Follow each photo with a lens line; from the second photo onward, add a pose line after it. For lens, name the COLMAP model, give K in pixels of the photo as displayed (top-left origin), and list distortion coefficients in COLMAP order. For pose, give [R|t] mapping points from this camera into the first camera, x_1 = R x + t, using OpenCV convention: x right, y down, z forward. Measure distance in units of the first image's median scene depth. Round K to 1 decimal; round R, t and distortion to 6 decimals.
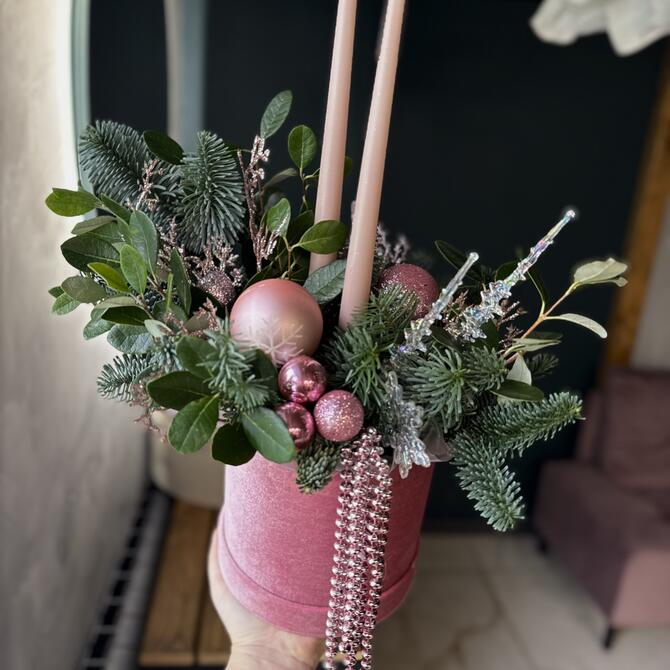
lens RADIAL K [[617.4, 0, 335.0], [0, 617.4, 335.0], [0, 0, 1]] dist [0.163476, -0.479919]
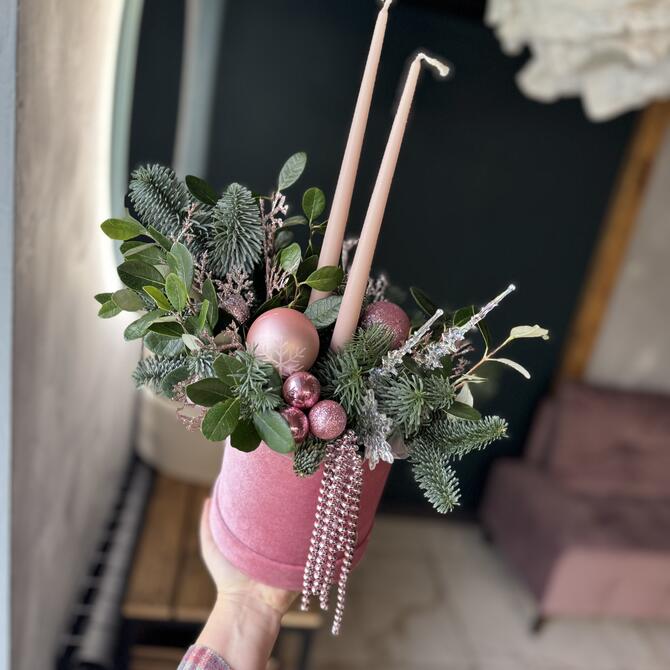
lens RADIAL K [[617.4, 0, 335.0], [0, 617.4, 335.0], [0, 0, 1]] dist [0.163476, -0.479919]
pose [[0.993769, 0.084412, 0.072780, -0.086641], [-0.086669, 0.995832, 0.028427, -0.084377], [-0.070077, -0.034557, 0.996943, -0.294641]]
